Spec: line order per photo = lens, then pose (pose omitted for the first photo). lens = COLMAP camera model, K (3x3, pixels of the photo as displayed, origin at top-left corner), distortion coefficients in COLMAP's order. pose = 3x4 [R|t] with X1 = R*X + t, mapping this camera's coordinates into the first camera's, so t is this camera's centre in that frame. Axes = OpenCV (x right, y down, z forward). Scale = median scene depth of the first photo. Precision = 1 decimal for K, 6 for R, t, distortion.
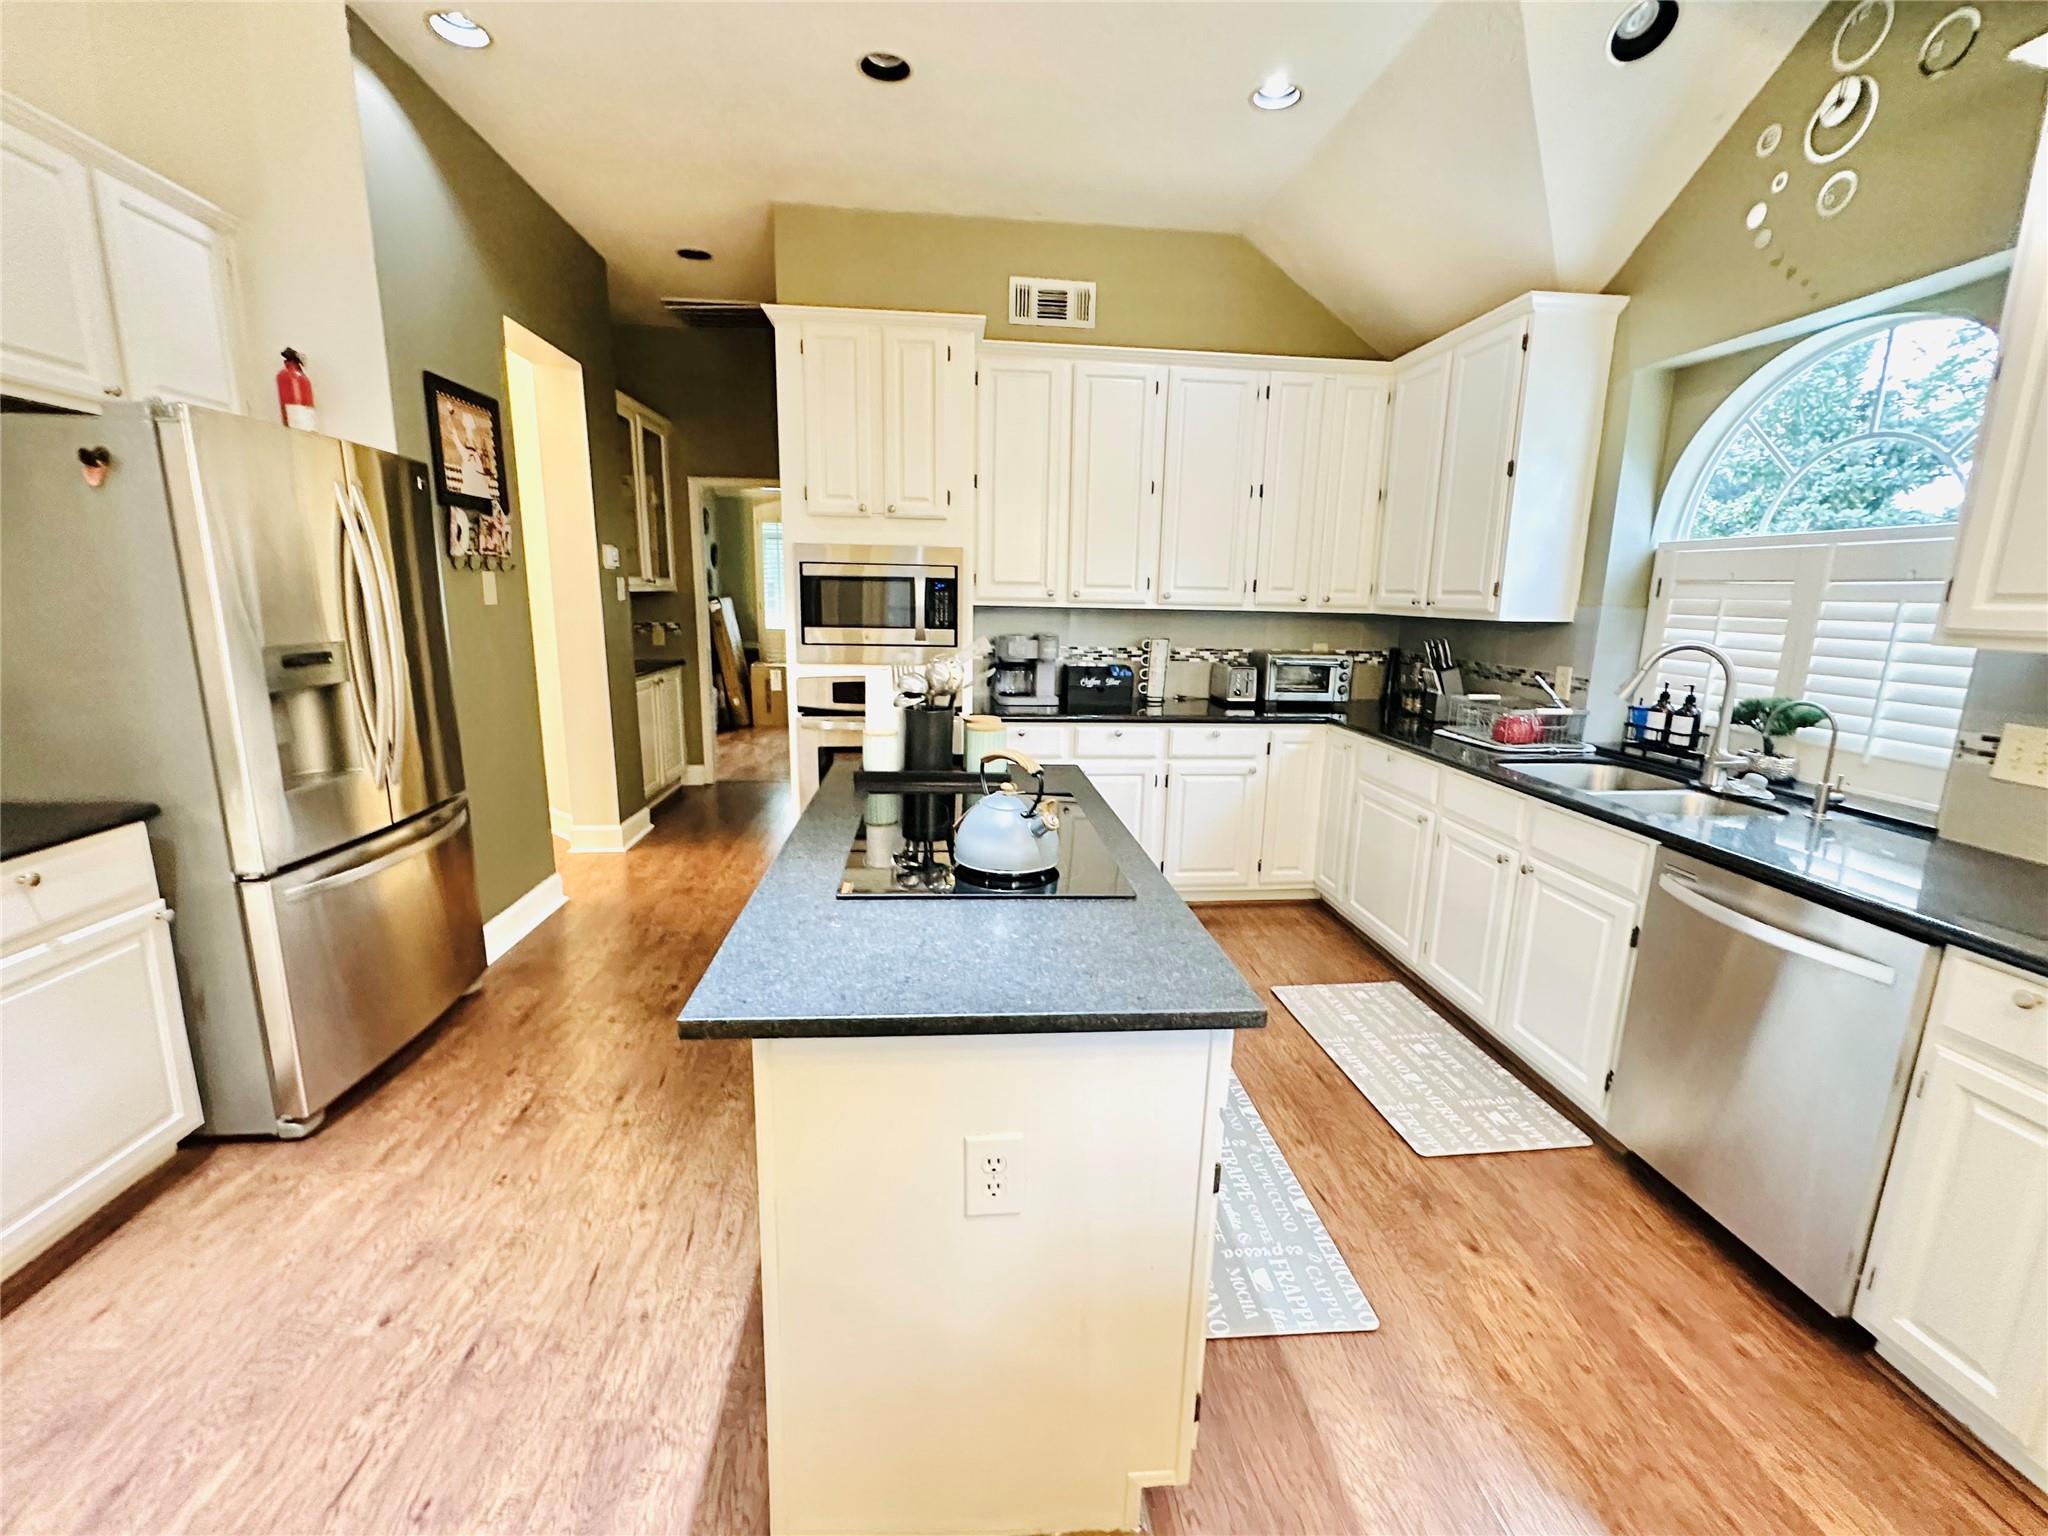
lens RADIAL K [[867.5, 0, 1026.1], [0, 867.5, 768.9], [0, 0, 1]] dist [-0.006202, 0.000805]
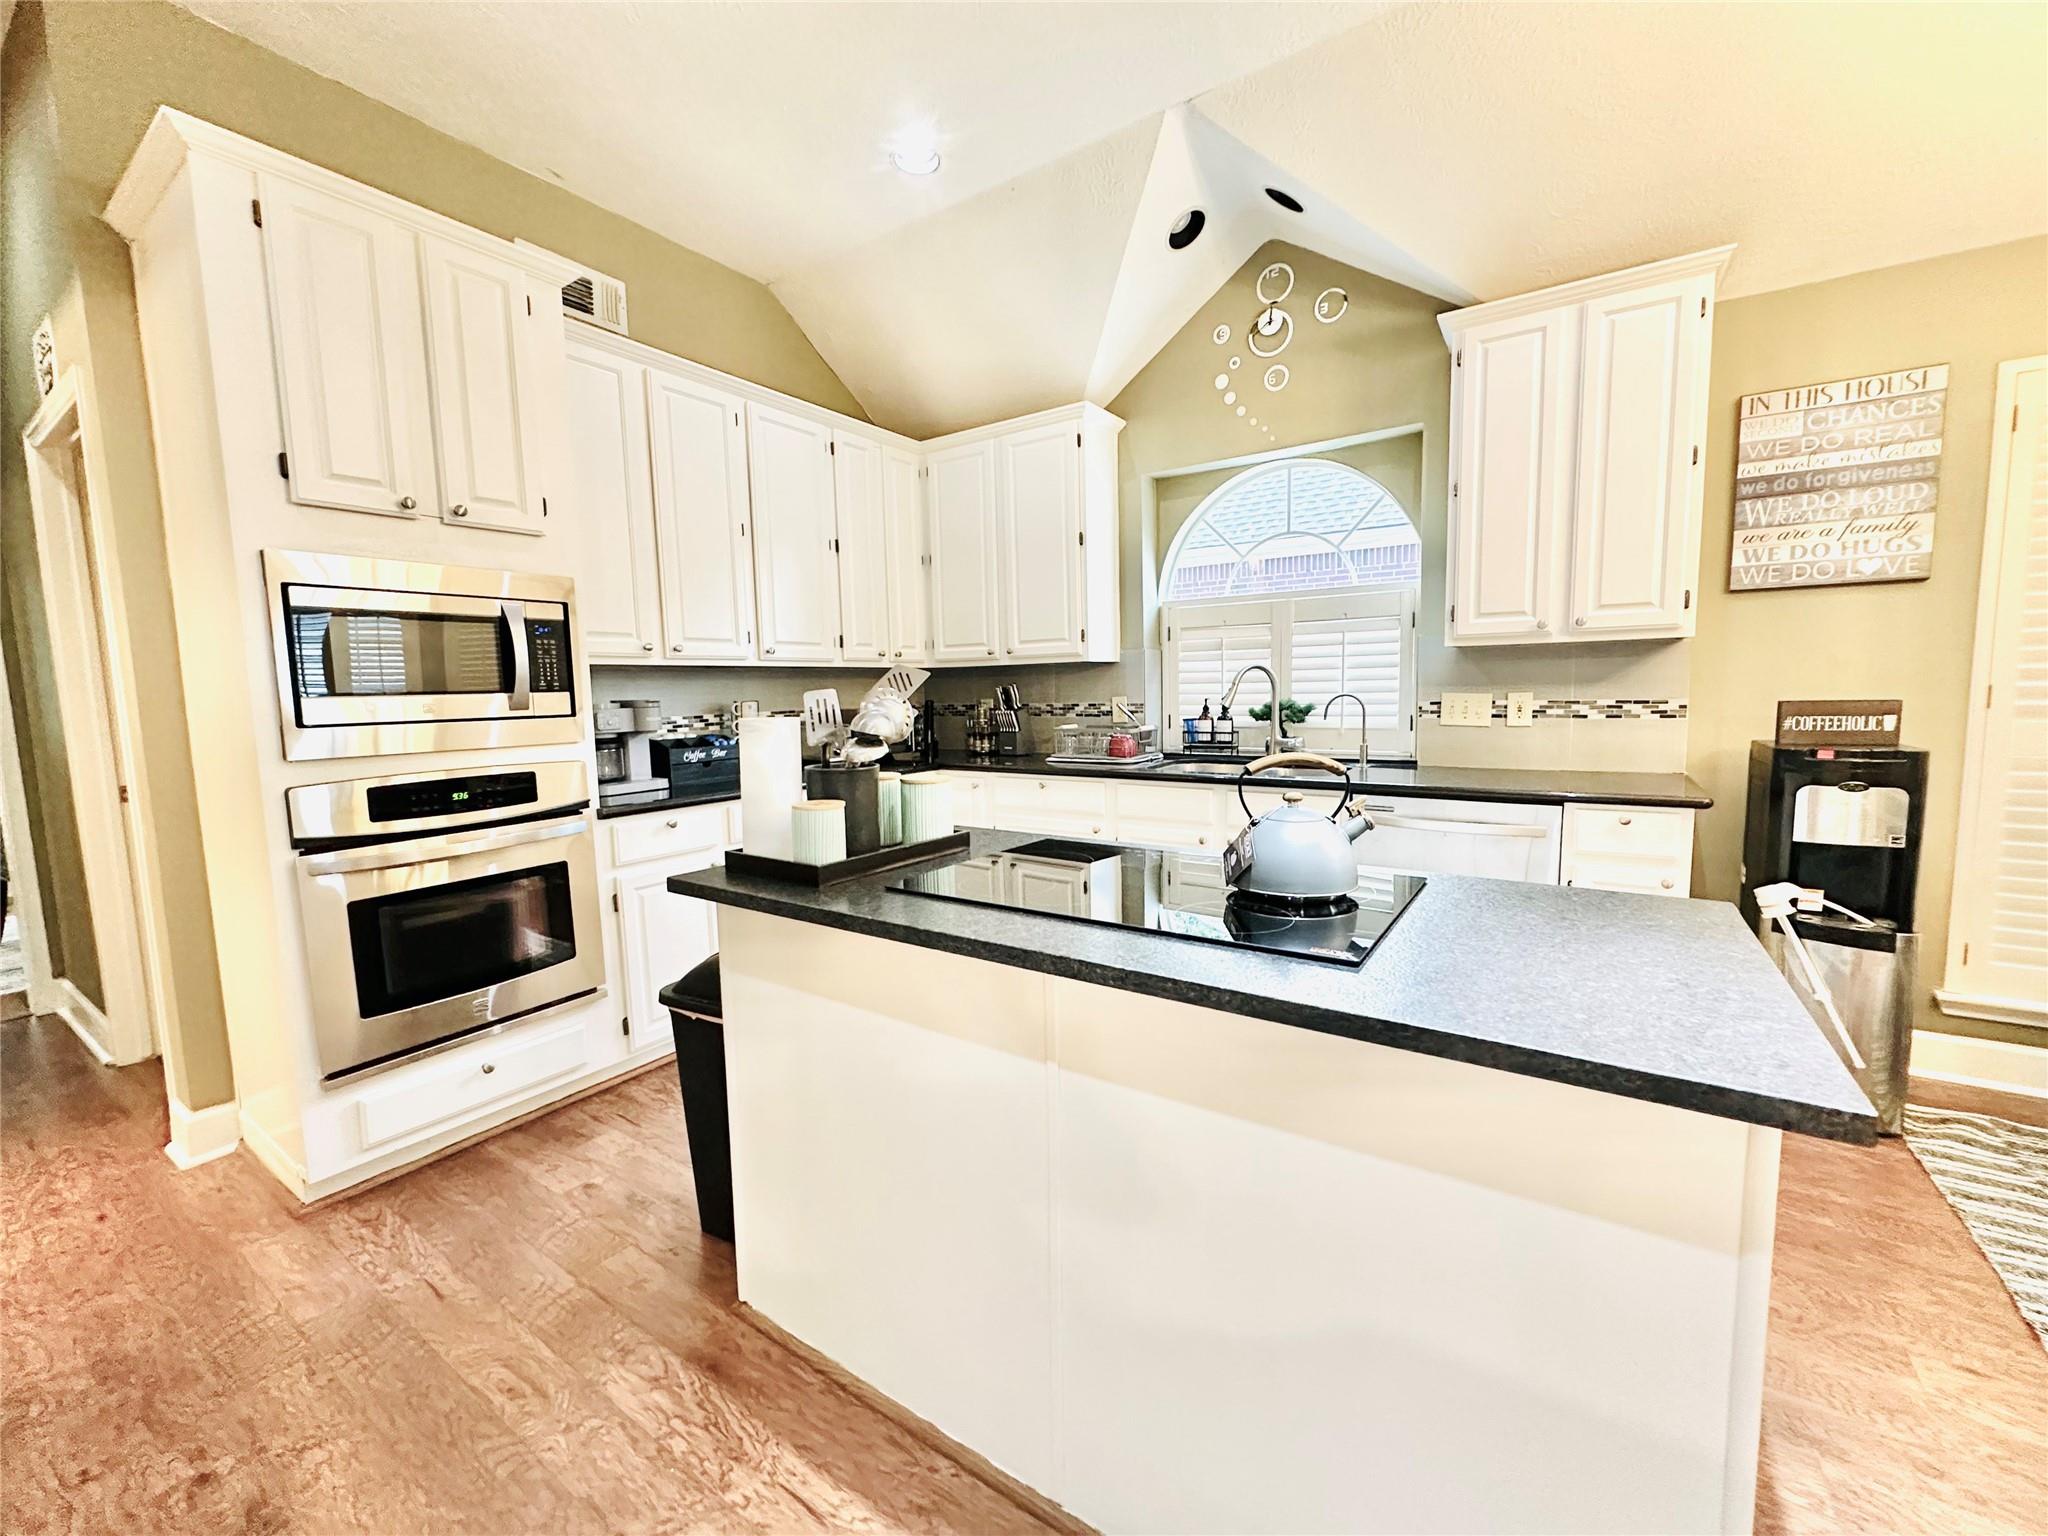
lens RADIAL K [[819.8, 0, 1027.6], [0, 819.8, 768.4], [0, 0, 1]] dist [-0.006827, 0.000771]
pose [[0.639763, -0.111359, 0.760462, -0.374794], [0.189236, 0.981810, -0.015429, -0.020227], [-0.744912, 0.153778, 0.649199, 0.317293]]
